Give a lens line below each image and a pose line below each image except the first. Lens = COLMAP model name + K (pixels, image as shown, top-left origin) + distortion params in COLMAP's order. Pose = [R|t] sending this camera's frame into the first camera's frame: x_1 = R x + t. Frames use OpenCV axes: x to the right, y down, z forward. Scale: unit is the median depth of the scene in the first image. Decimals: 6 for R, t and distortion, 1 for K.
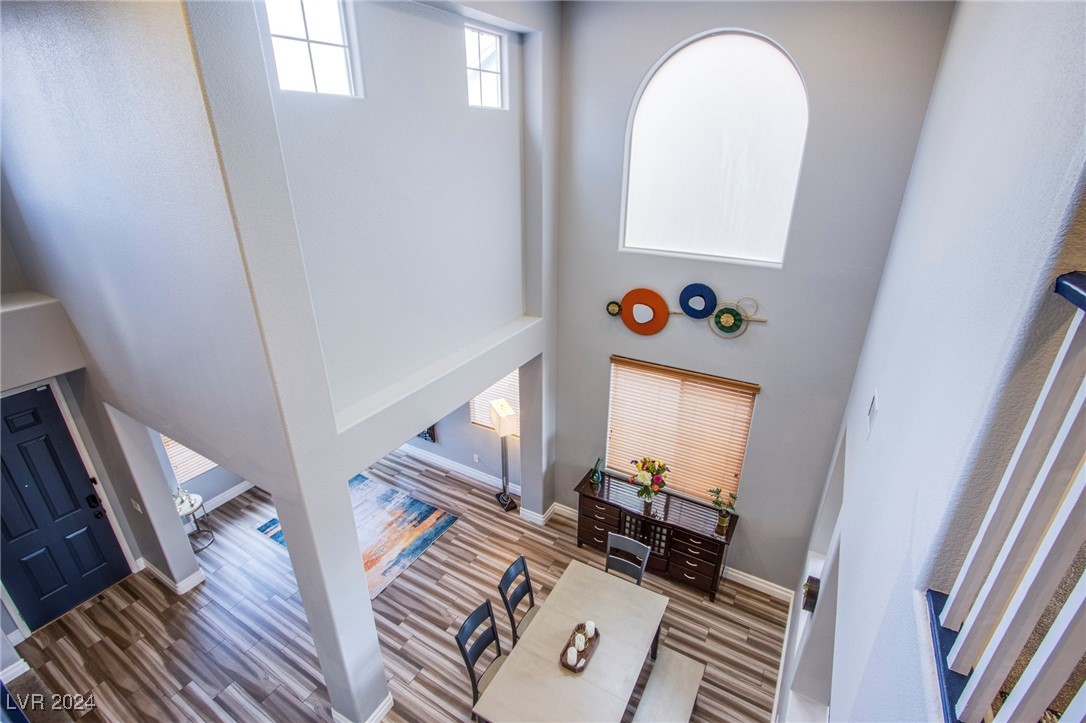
lens RADIAL K [[505.1, 0, 540.2], [0, 505.1, 366.8], [0, 0, 1]] dist [-0.017038, 0.002878]
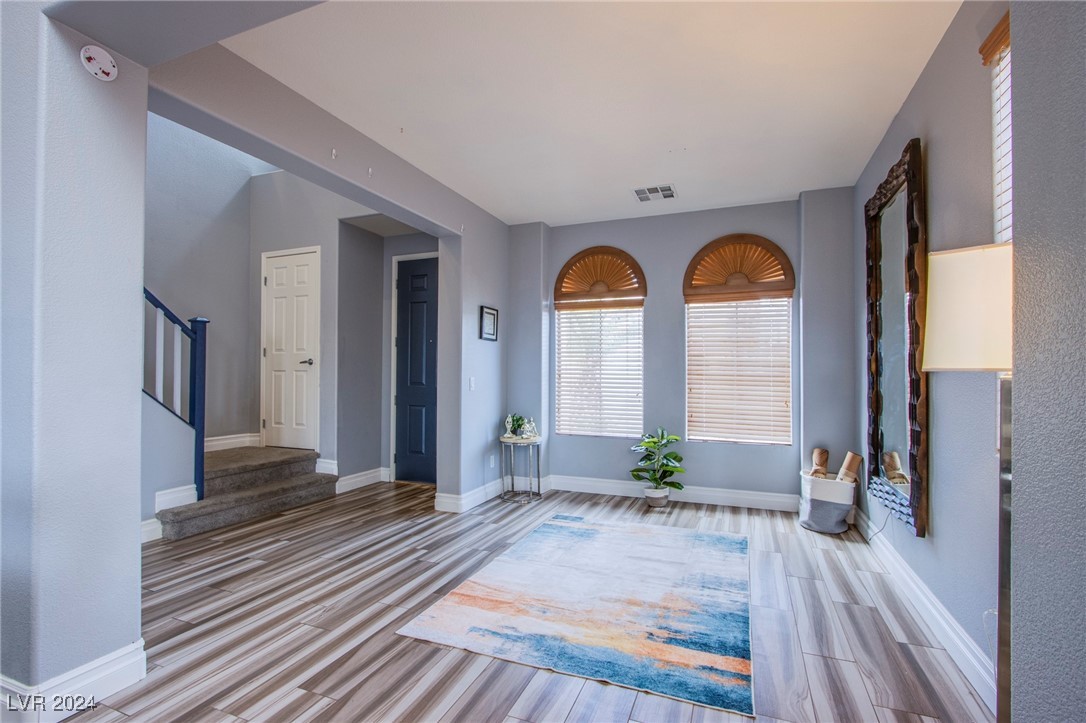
lens RADIAL K [[505.1, 0, 539.4], [0, 505.1, 367.6], [0, 0, 1]] dist [-0.017038, 0.002878]
pose [[0.142721, -0.017121, -0.989615, 0.108213], [-0.406077, 0.910812, -0.074321, 0.249179], [0.902625, 0.412467, 0.123039, 0.991131]]
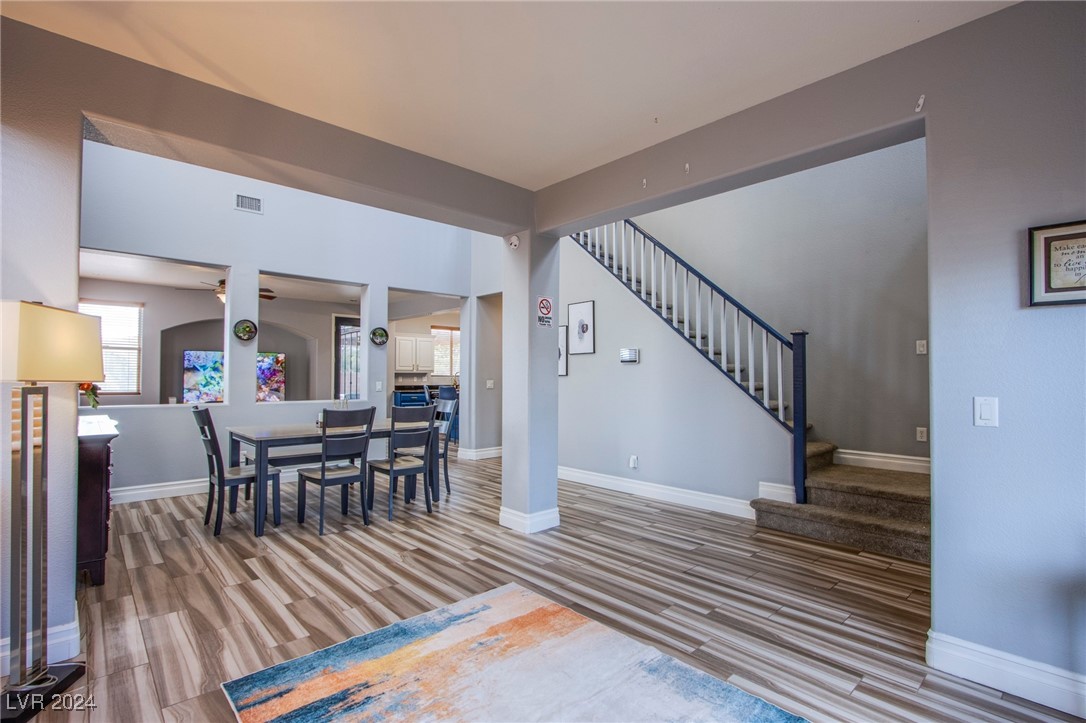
lens RADIAL K [[505.1, 0, 533.5], [0, 505.1, 366.5], [0, 0, 1]] dist [-0.017038, 0.002878]
pose [[-0.953862, -0.004138, 0.300216, -0.533850], [0.113919, 0.920148, 0.374632, 0.043177], [-0.277793, 0.391548, -0.877223, 1.422074]]
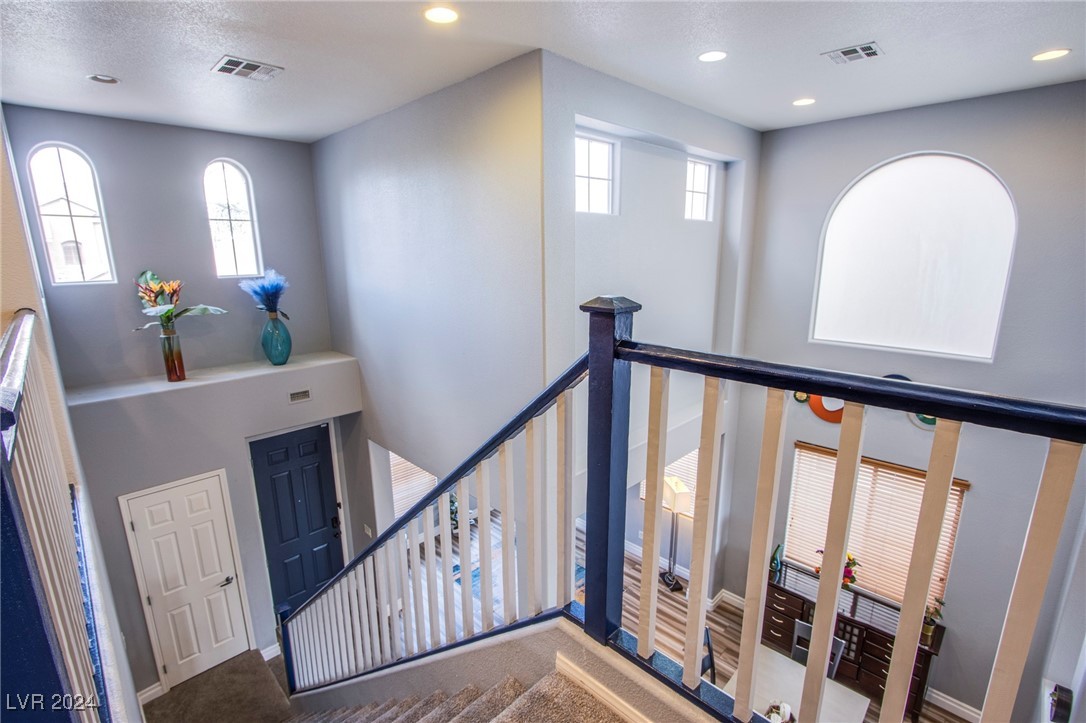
lens RADIAL K [[505.1, 0, 539.5], [0, 505.1, 365.6], [0, 0, 1]] dist [-0.017038, 0.002878]
pose [[0.967814, 0.051123, -0.246421, -0.125385], [-0.097018, 0.979259, -0.177876, 0.062059], [0.232216, 0.196058, 0.952700, -0.136068]]
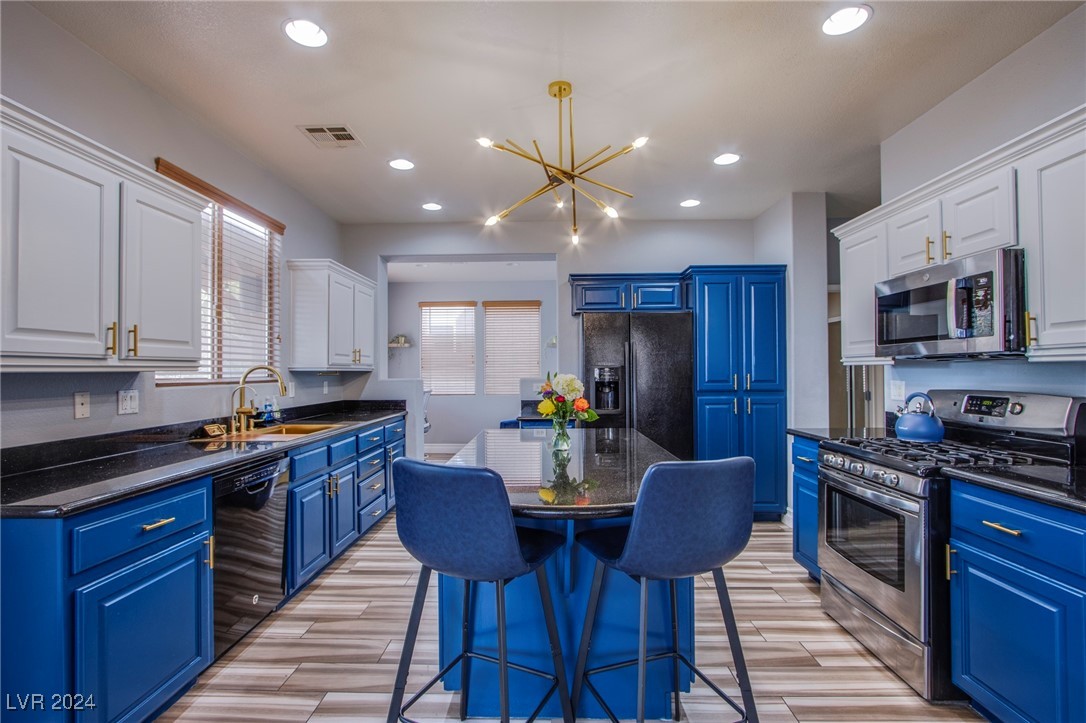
lens RADIAL K [[505.1, 0, 537.3], [0, 505.1, 365.4], [0, 0, 1]] dist [-0.017038, 0.002878]
pose [[-0.875336, -0.004638, -0.483493, 0.480094], [-0.196553, 0.917017, 0.347053, 0.606846], [0.441762, 0.398820, -0.803610, 0.154586]]
